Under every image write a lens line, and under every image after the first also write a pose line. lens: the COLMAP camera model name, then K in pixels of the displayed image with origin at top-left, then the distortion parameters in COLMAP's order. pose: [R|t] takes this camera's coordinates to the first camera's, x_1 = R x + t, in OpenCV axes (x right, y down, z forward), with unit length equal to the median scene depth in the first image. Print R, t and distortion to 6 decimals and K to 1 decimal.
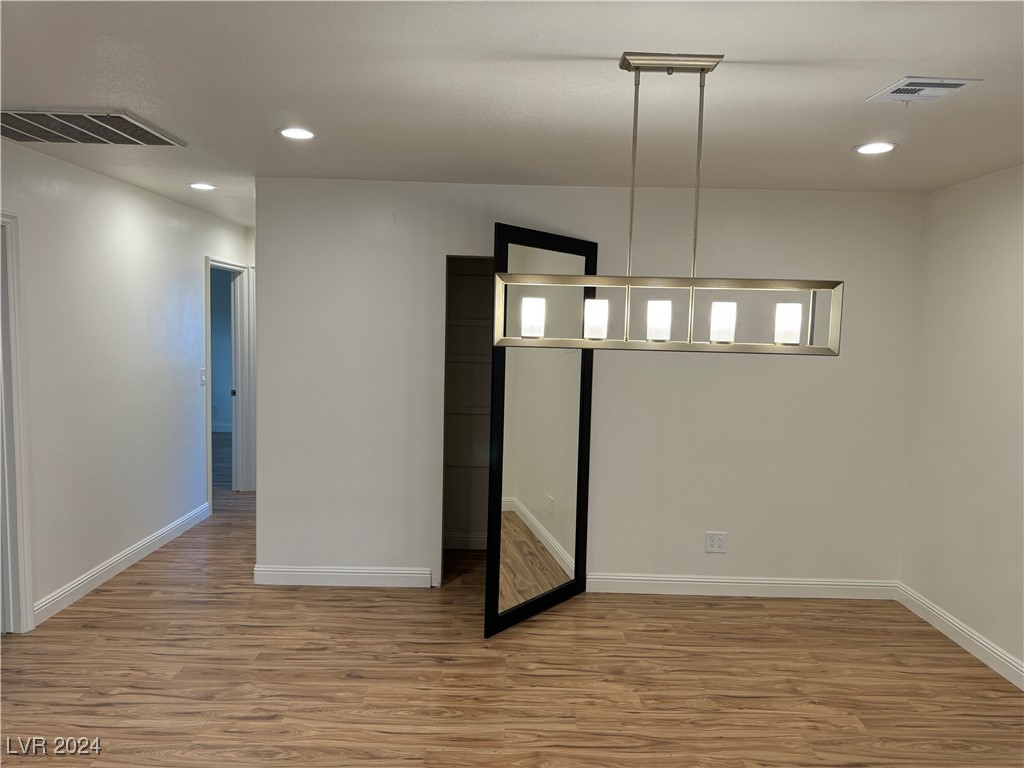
lens RADIAL K [[724.7, 0, 515.3], [0, 724.7, 385.2], [0, 0, 1]] dist [0.057619, -0.071463]
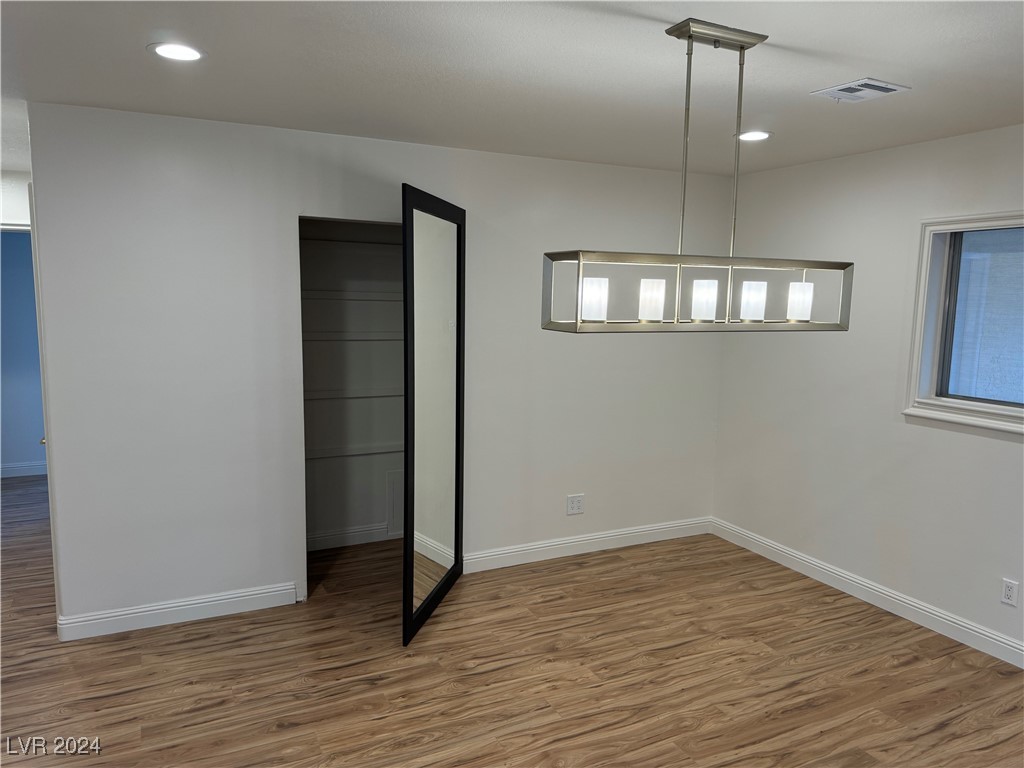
lens RADIAL K [[724.7, 0, 515.3], [0, 724.7, 385.2], [0, 0, 1]] dist [0.057619, -0.071463]
pose [[0.898624, -0.064785, 0.433910, -0.297275], [0.042139, 0.997210, 0.061619, -0.028471], [-0.436692, -0.037088, 0.898846, 0.134568]]
